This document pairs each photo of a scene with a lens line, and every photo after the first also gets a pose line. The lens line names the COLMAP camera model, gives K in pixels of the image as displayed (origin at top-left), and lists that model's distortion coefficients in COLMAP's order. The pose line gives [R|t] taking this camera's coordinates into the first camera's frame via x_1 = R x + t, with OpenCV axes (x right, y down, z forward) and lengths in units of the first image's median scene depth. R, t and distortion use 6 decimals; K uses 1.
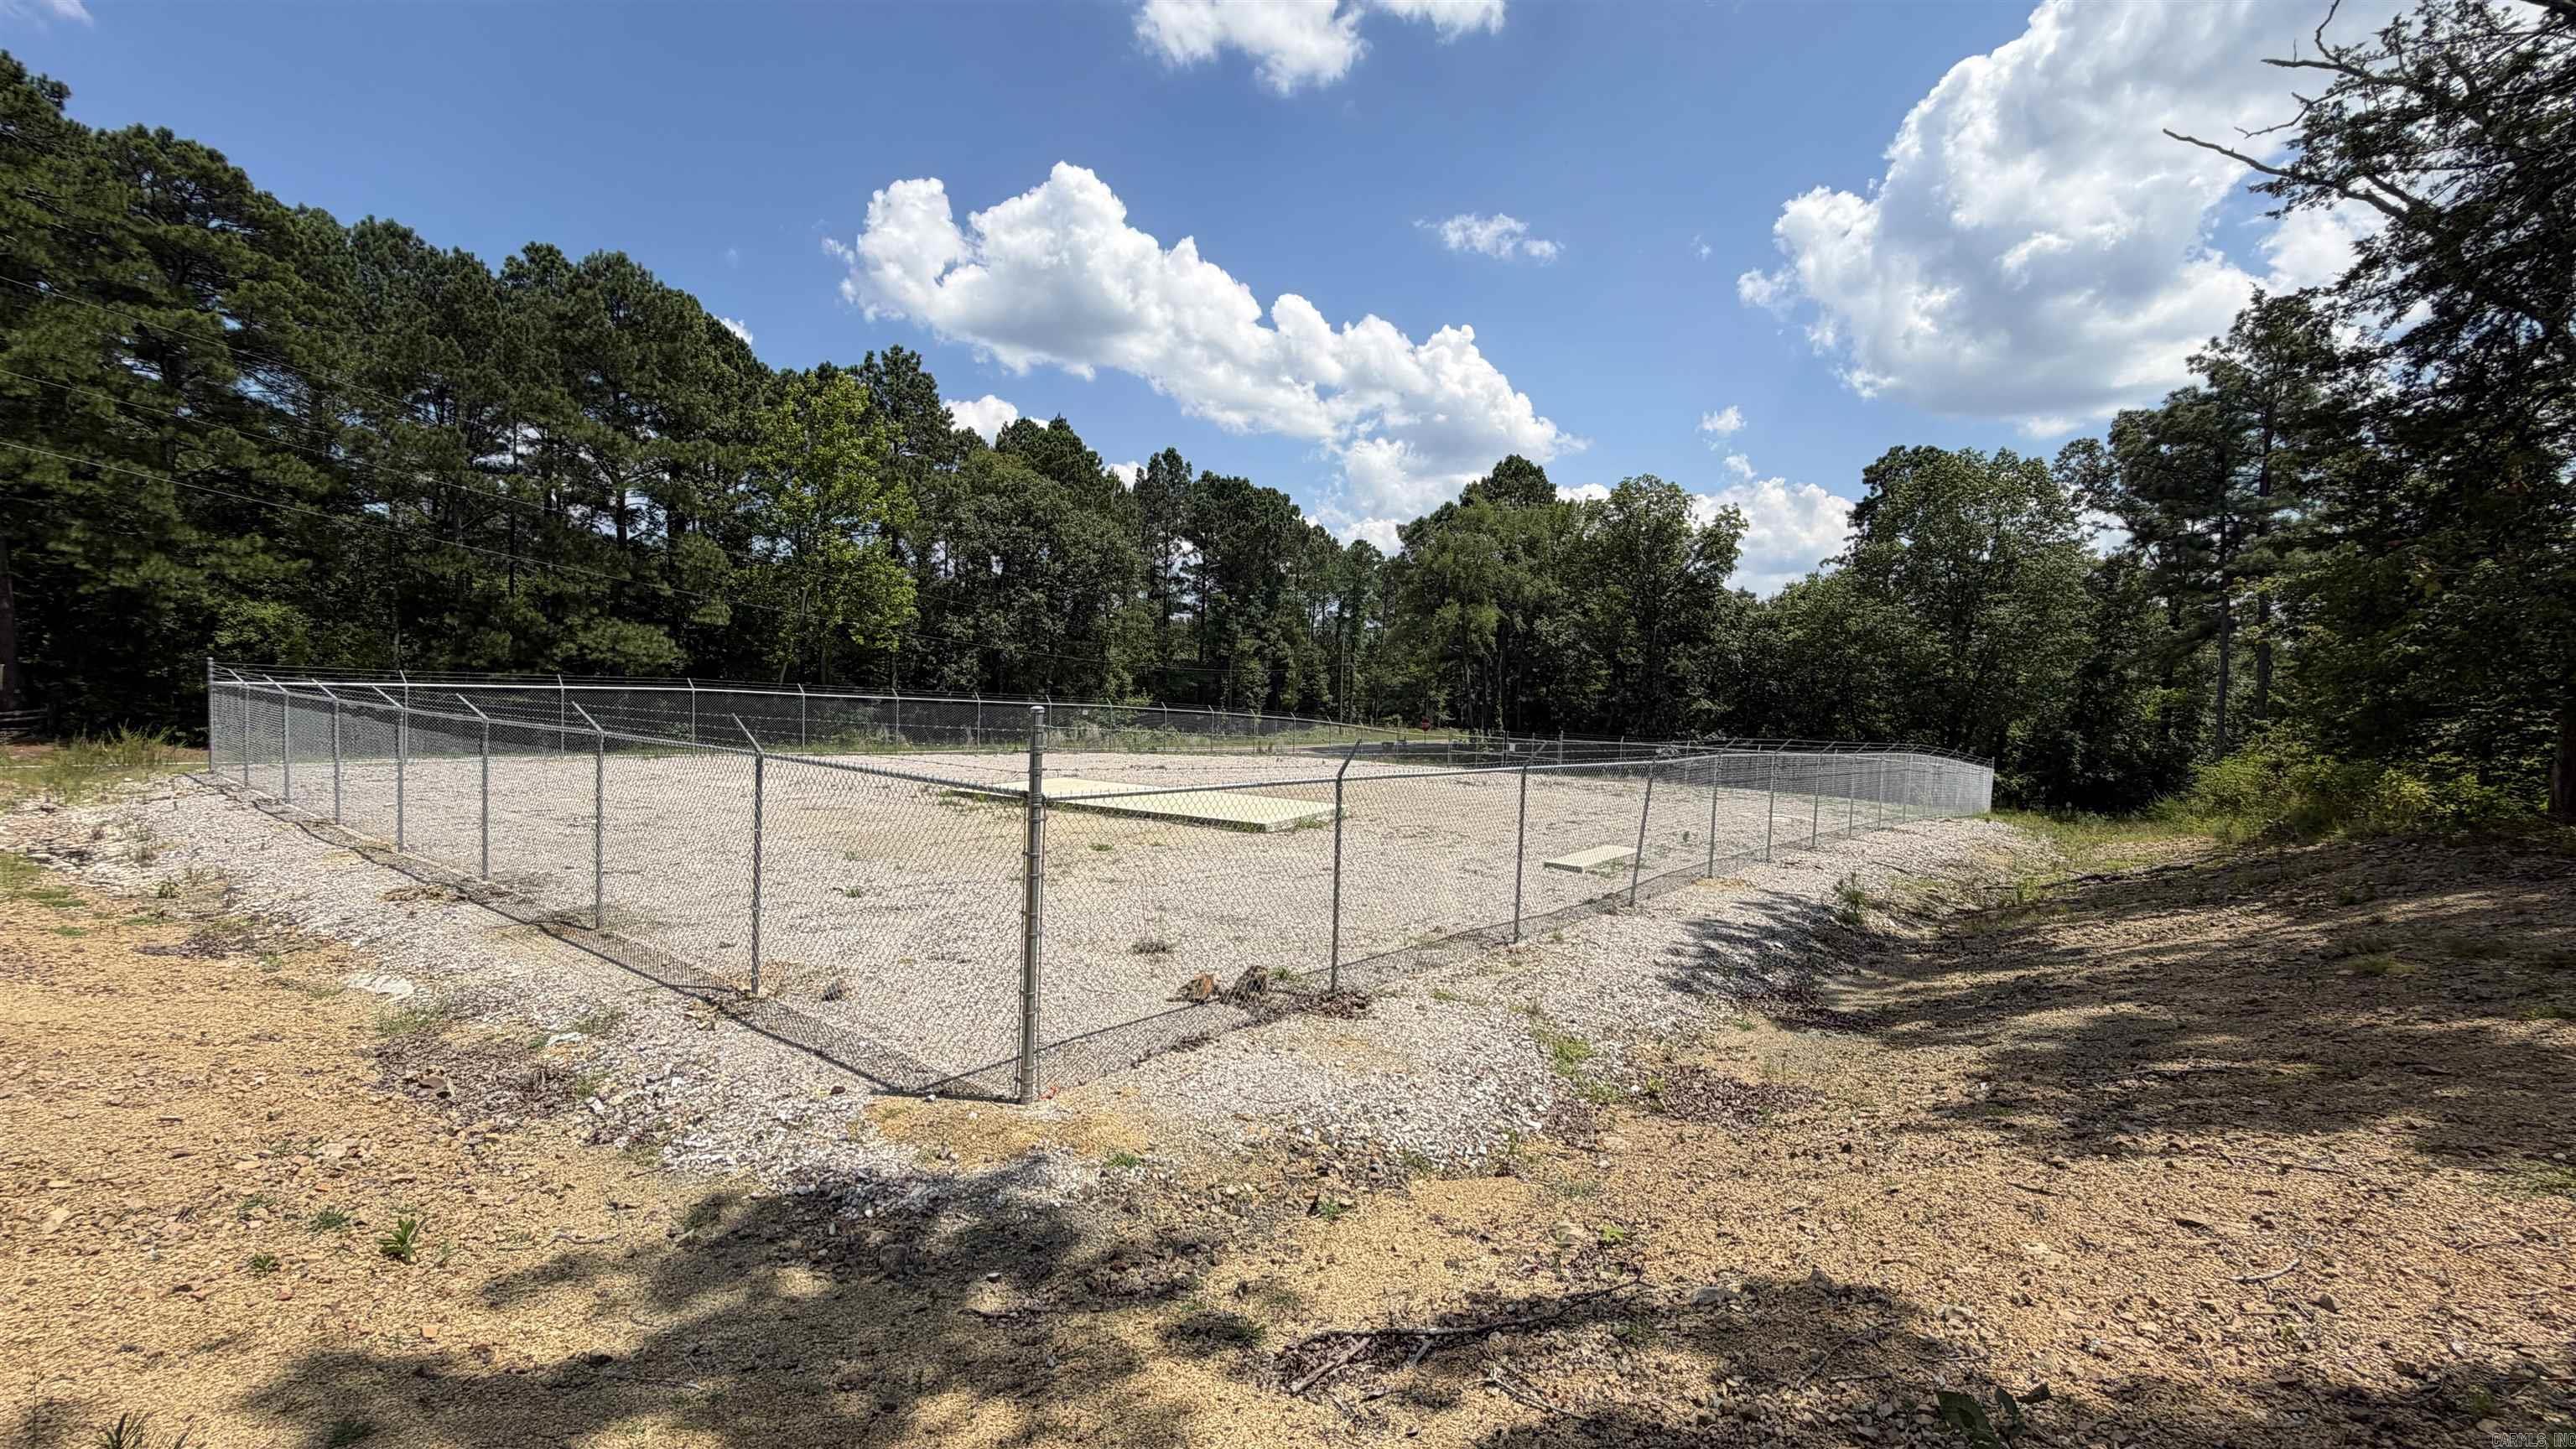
lens RADIAL K [[1023.9, 0, 1286.2], [0, 1023.9, 721.7], [0, 0, 1]] dist [0.001098, 0.000161]
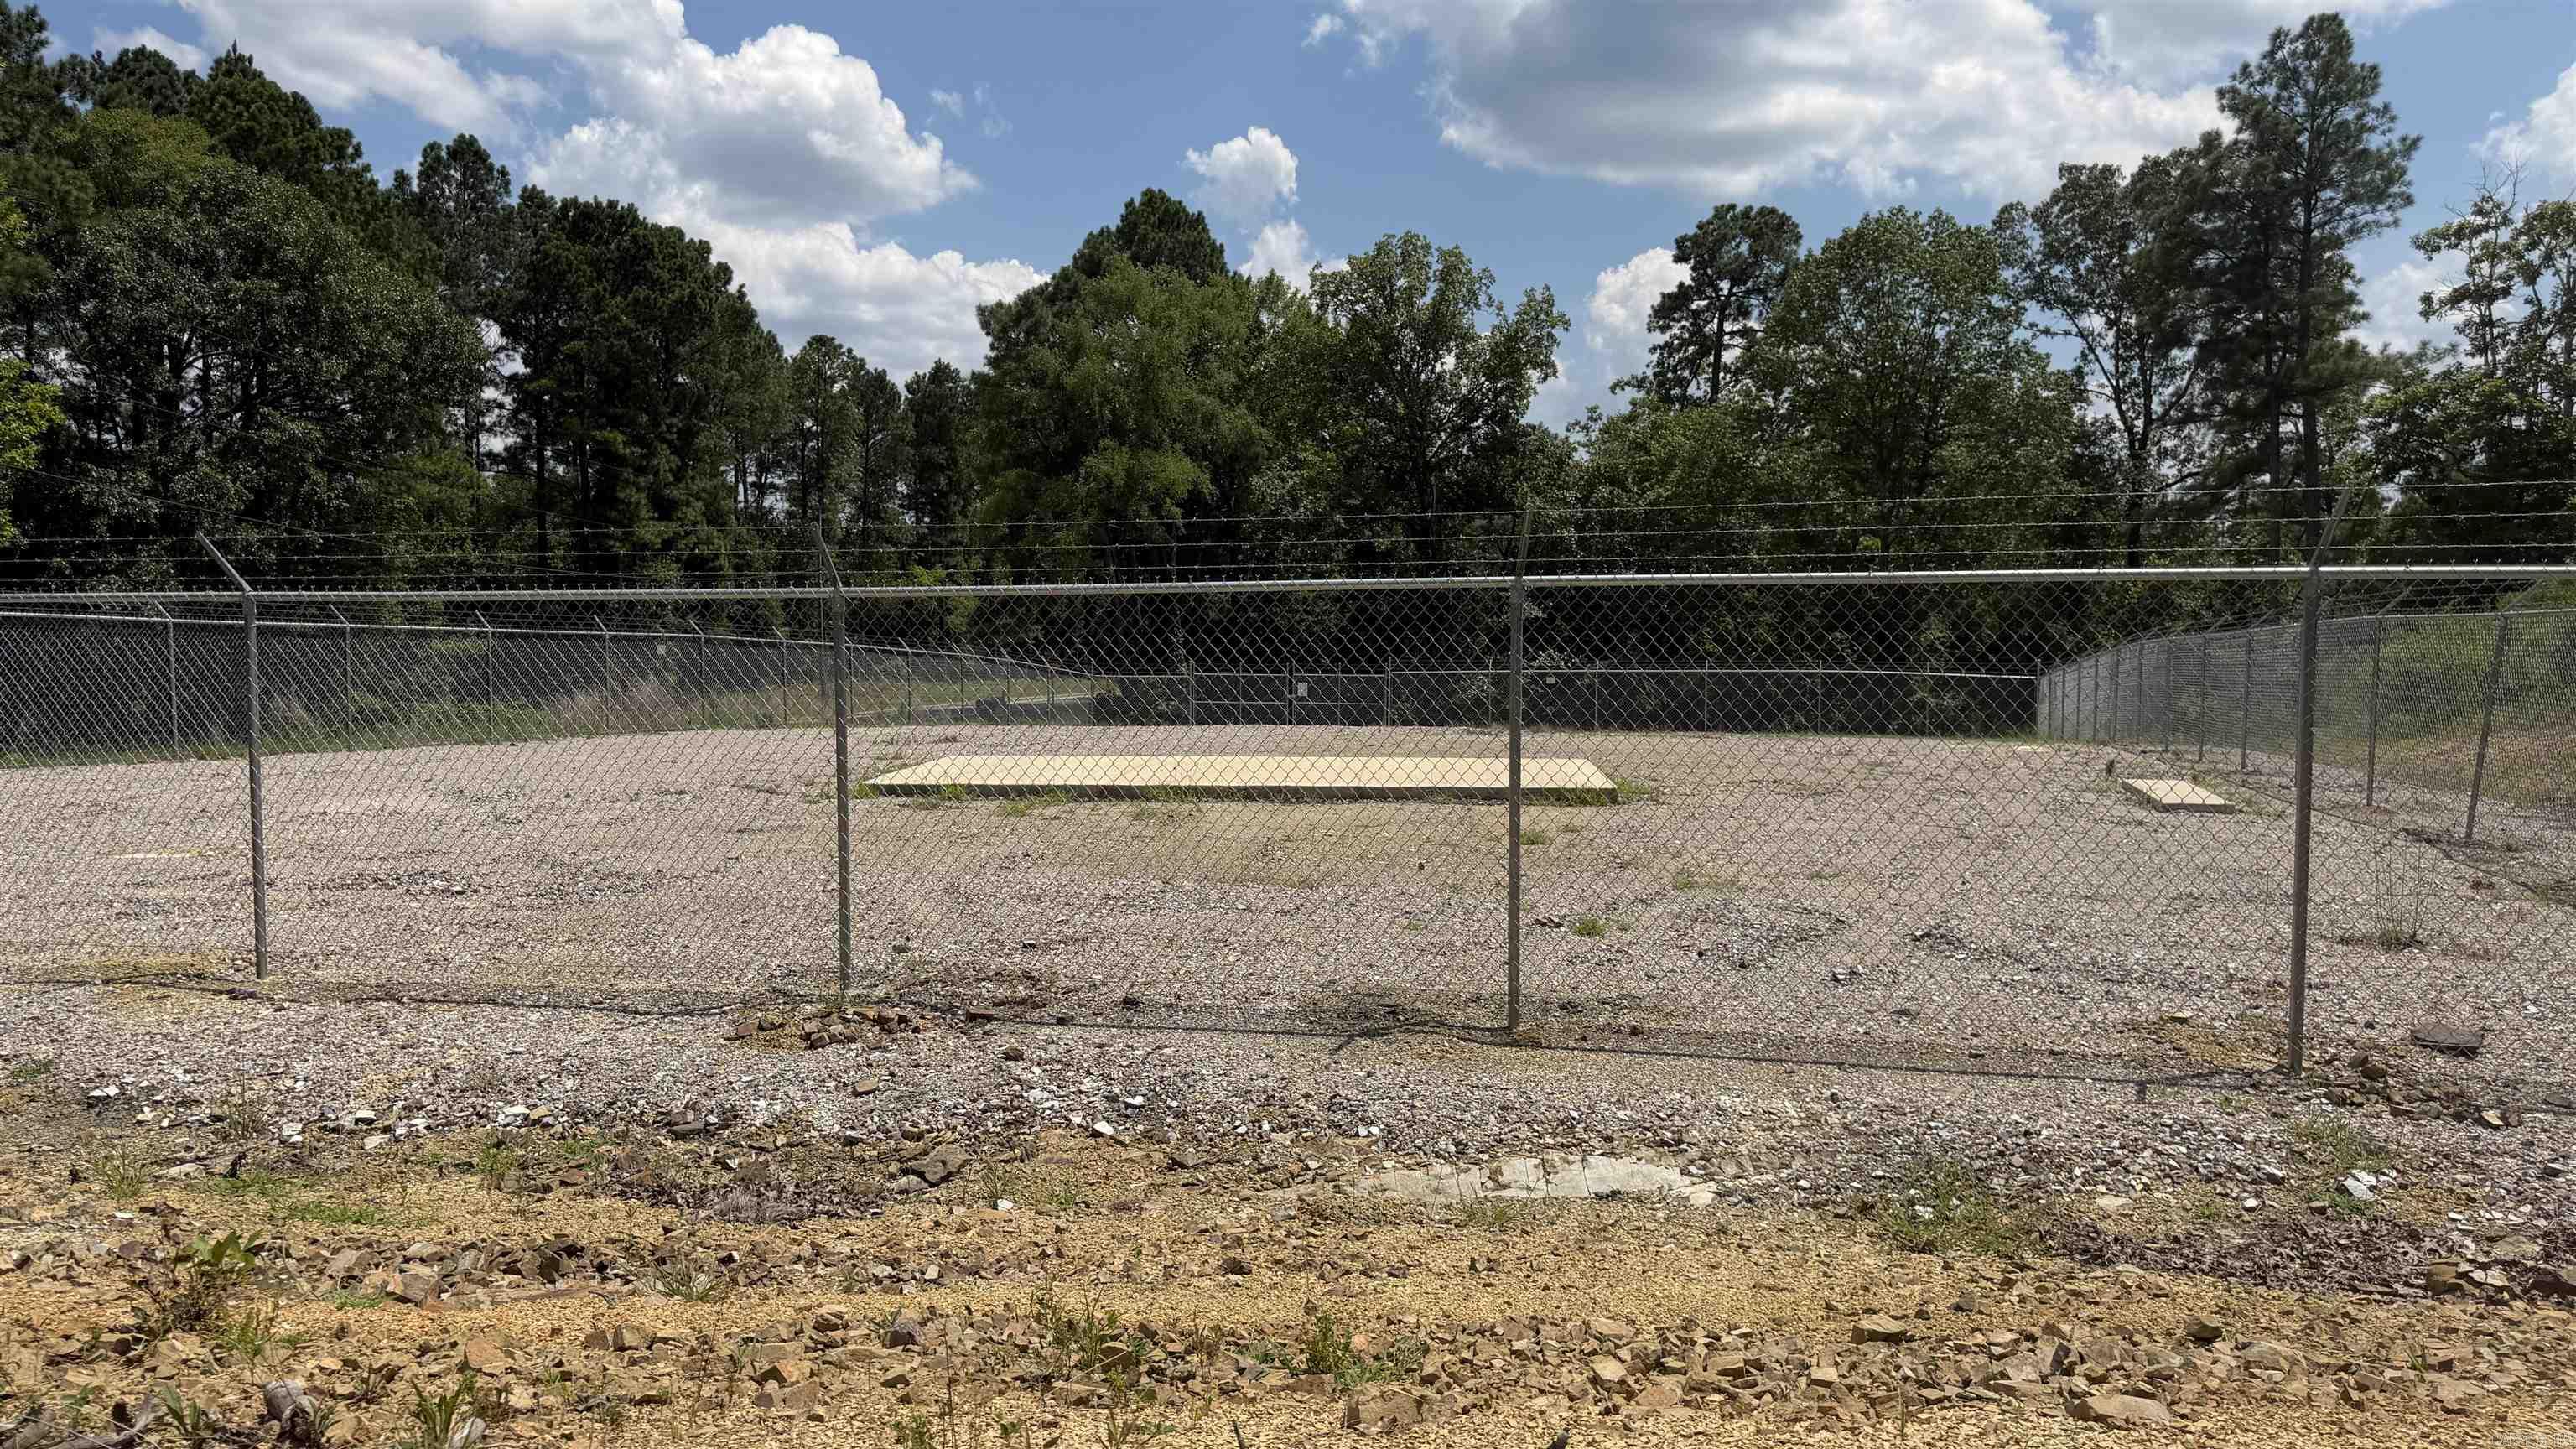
lens RADIAL K [[1795.8, 0, 1288.0], [0, 1795.8, 724.5], [0, 0, 1]] dist [0.057480, -0.054531]
pose [[0.924388, -0.057827, 0.377046, -0.547753], [0.046567, 0.998157, 0.038919, 0.011781], [-0.378601, -0.018418, 0.925377, 0.171858]]
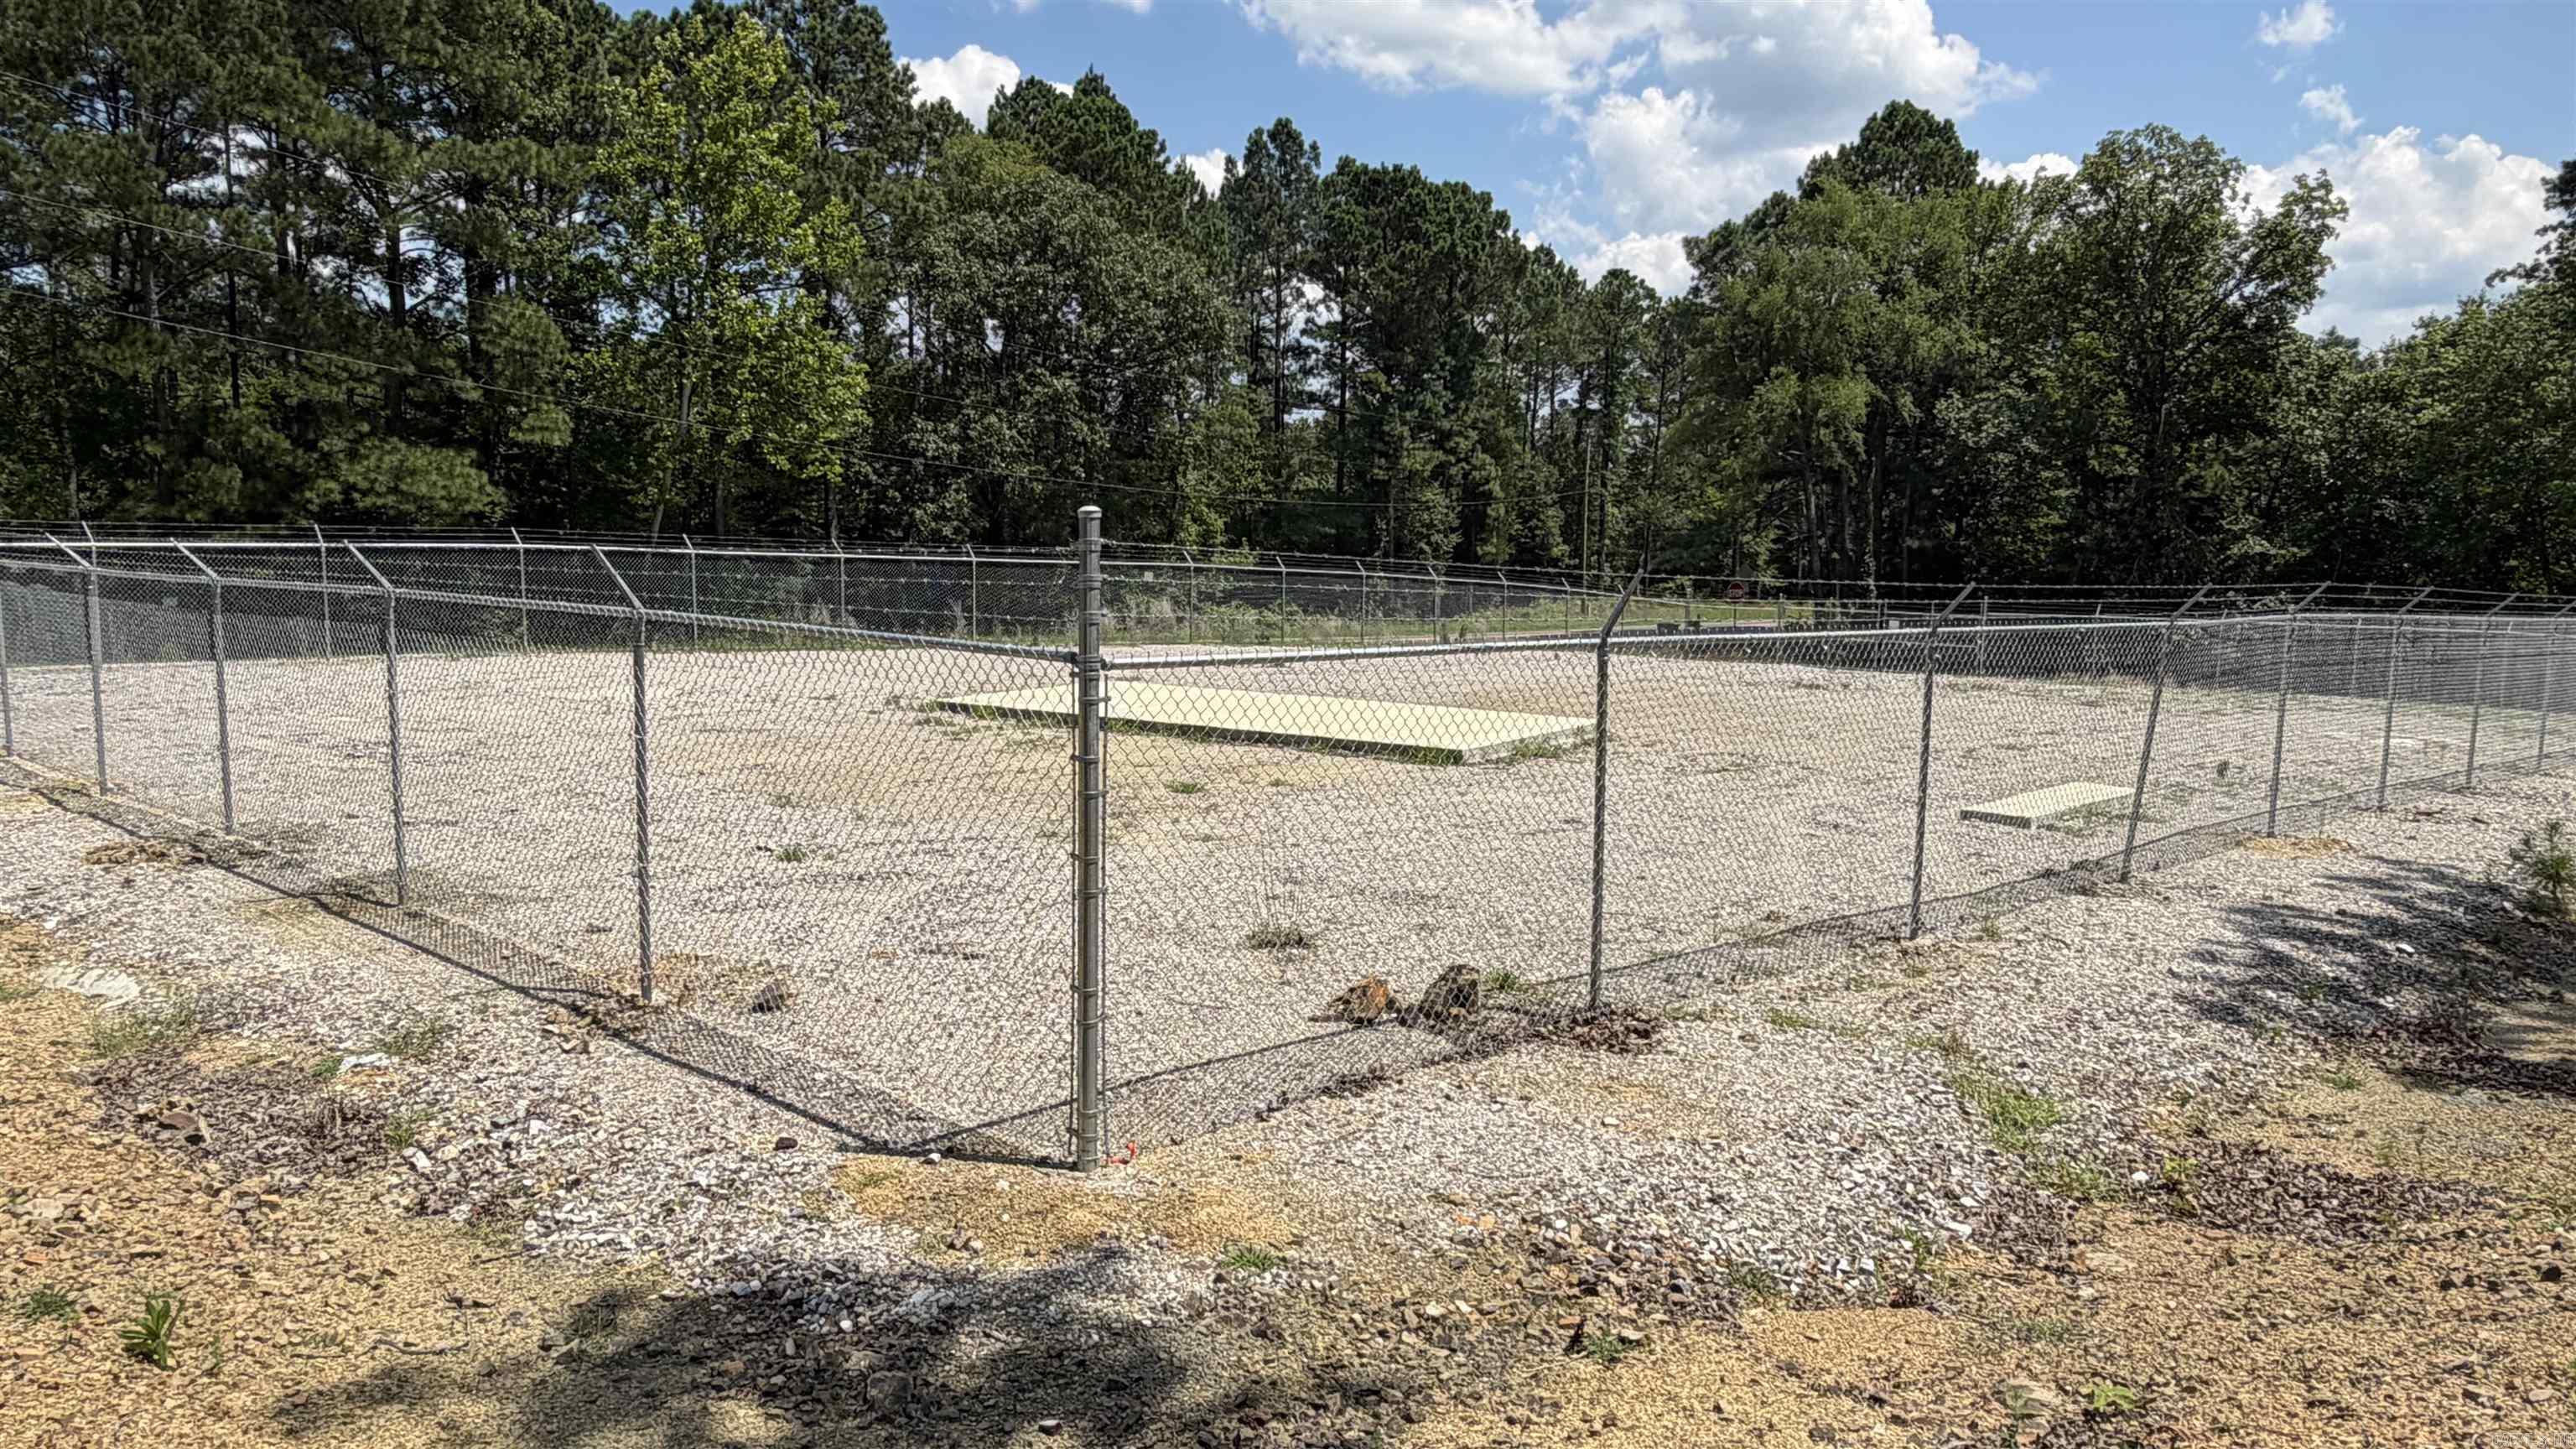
lens RADIAL K [[1752.5, 0, 1288.0], [0, 1752.5, 724.5], [0, 0, 1]] dist [0.000006, 0.002982]
pose [[0.993547, -0.008429, -0.113108, -0.008006], [0.016435, 0.997409, 0.070038, 0.018954], [0.112225, -0.071445, 0.991111, 0.004222]]
